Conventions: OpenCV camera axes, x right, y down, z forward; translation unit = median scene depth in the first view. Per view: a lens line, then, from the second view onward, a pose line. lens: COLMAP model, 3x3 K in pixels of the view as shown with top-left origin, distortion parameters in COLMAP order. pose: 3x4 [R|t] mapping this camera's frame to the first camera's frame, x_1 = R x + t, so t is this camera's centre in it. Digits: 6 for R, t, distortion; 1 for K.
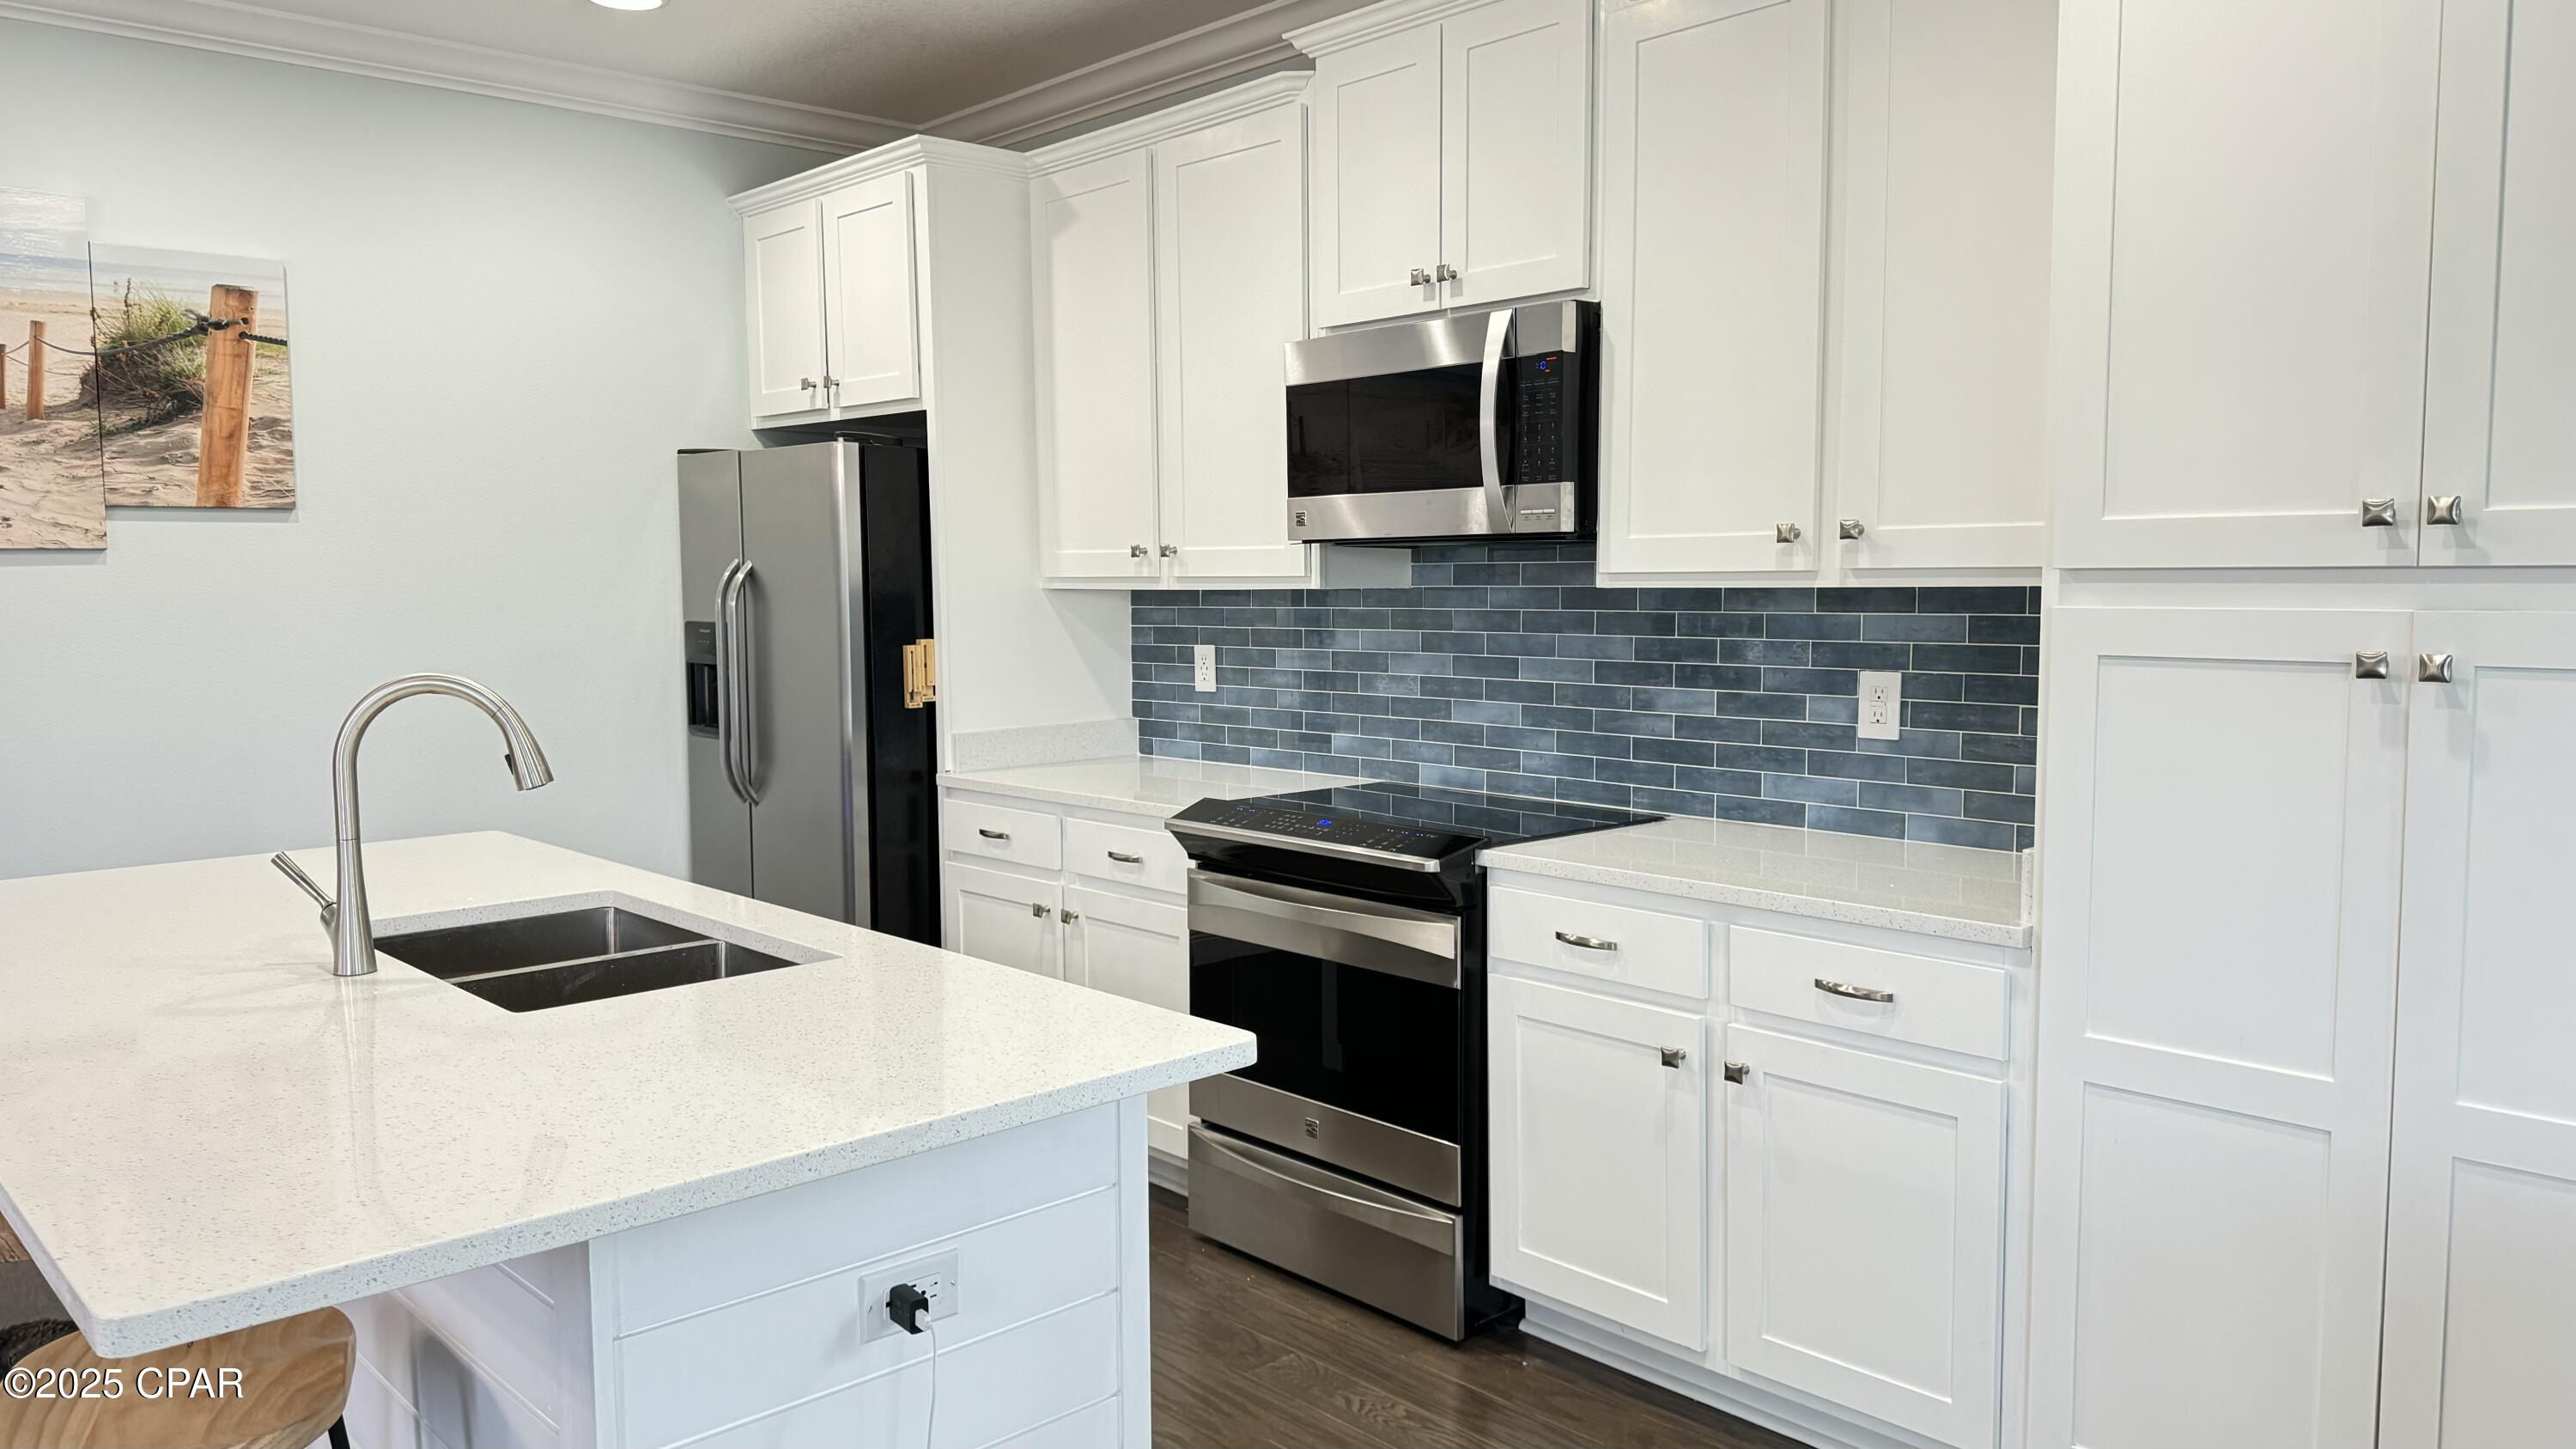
lens RADIAL K [[1811.0, 0, 1288.0], [0, 1811.0, 724.5], [0, 0, 1]] dist [0.090525, -0.109818]
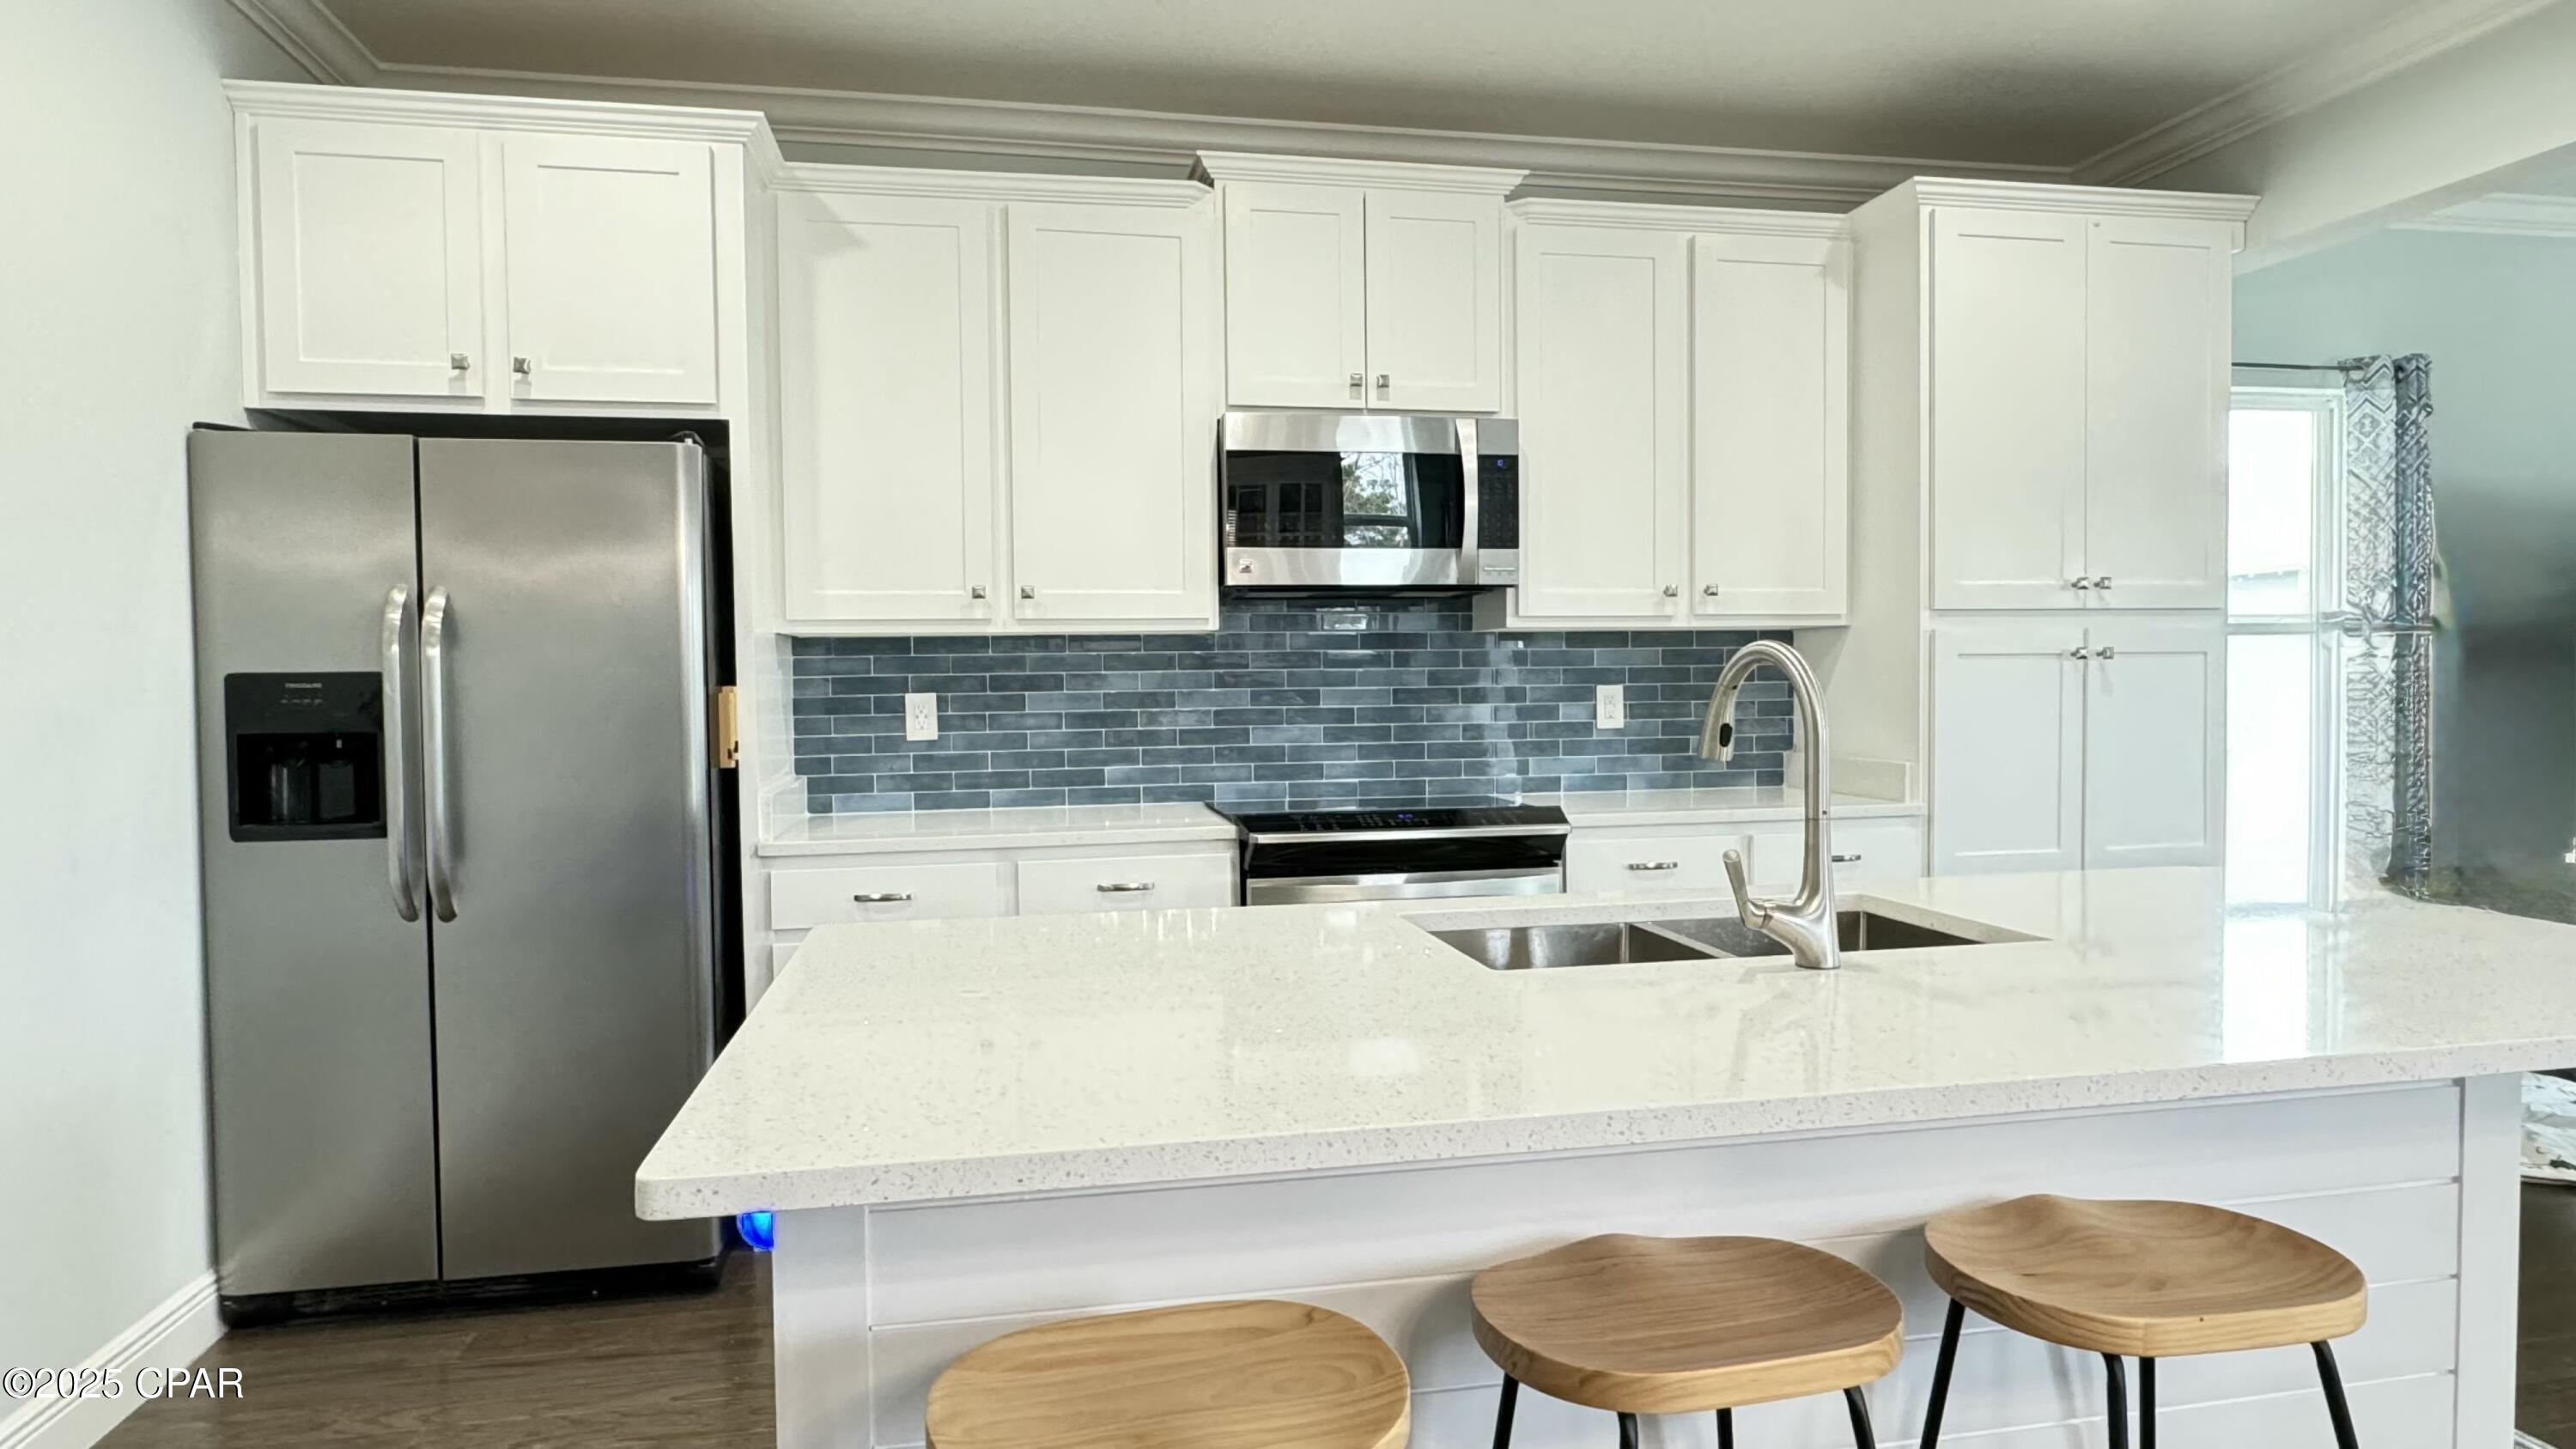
lens RADIAL K [[1444.6, 0, 1288.0], [0, 1444.6, 724.5], [0, 0, 1]] dist [-0.003178, 0.000472]
pose [[0.520457, -0.025146, 0.853518, -0.706735], [0.080093, 0.996597, -0.019478, 0.005404], [-0.850123, 0.078498, 0.520700, 0.473271]]
